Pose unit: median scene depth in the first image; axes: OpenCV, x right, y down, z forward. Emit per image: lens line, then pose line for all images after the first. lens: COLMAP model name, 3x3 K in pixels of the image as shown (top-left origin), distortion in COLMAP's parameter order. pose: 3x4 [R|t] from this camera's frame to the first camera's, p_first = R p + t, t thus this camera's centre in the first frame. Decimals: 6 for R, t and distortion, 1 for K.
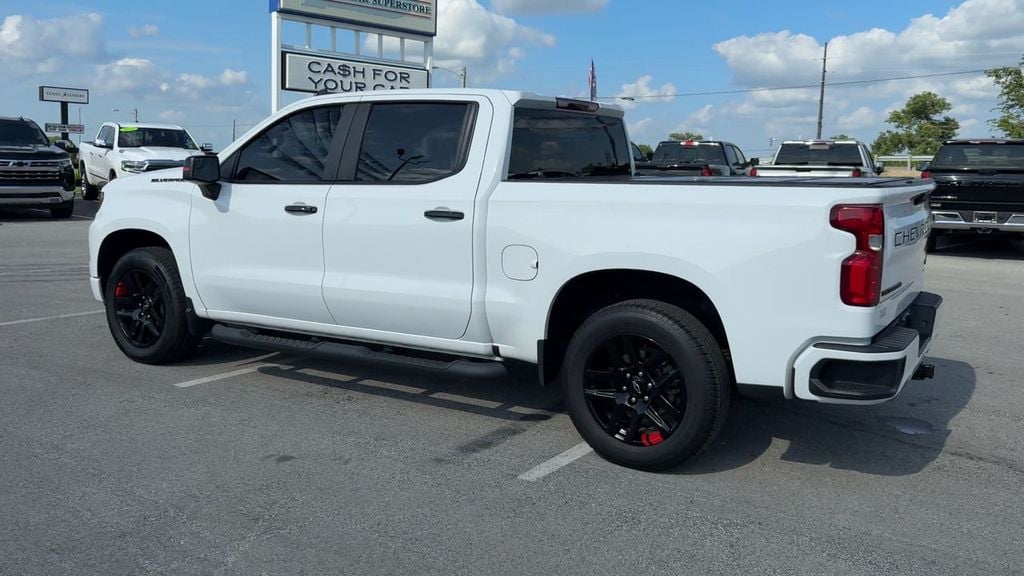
lens RADIAL K [[800.7, 0, 532.3], [0, 800.7, 272.7], [0, 0, 1]] dist [0.017699, 0.017887]
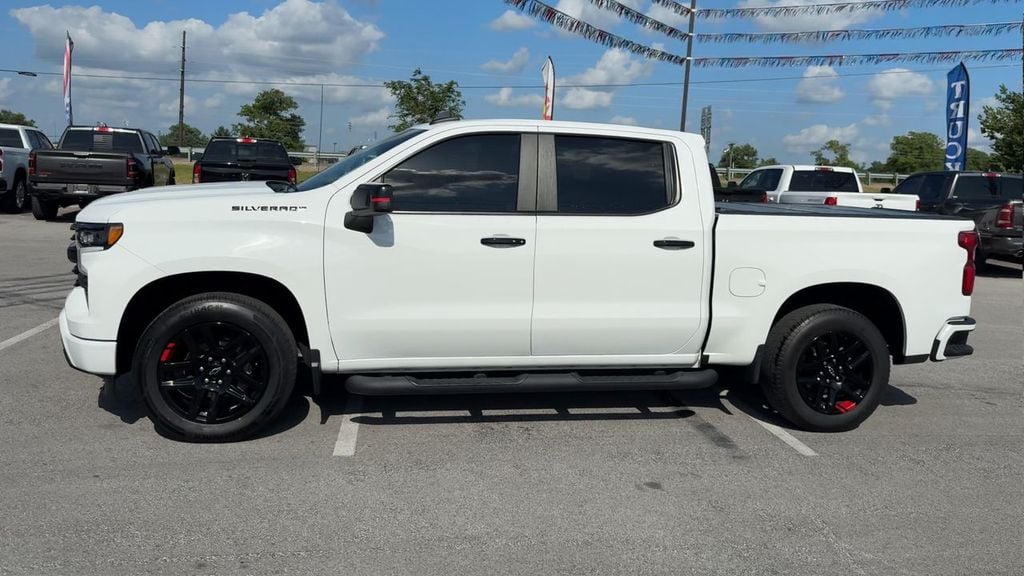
lens RADIAL K [[800.7, 0, 494.4], [0, 800.7, 282.1], [0, 0, 1]] dist [0.017699, 0.017887]
pose [[0.756714, -0.070473, 0.649937, -1.036111], [0.054954, 0.997511, 0.044178, -0.082473], [-0.651432, 0.002287, 0.758703, 0.312963]]
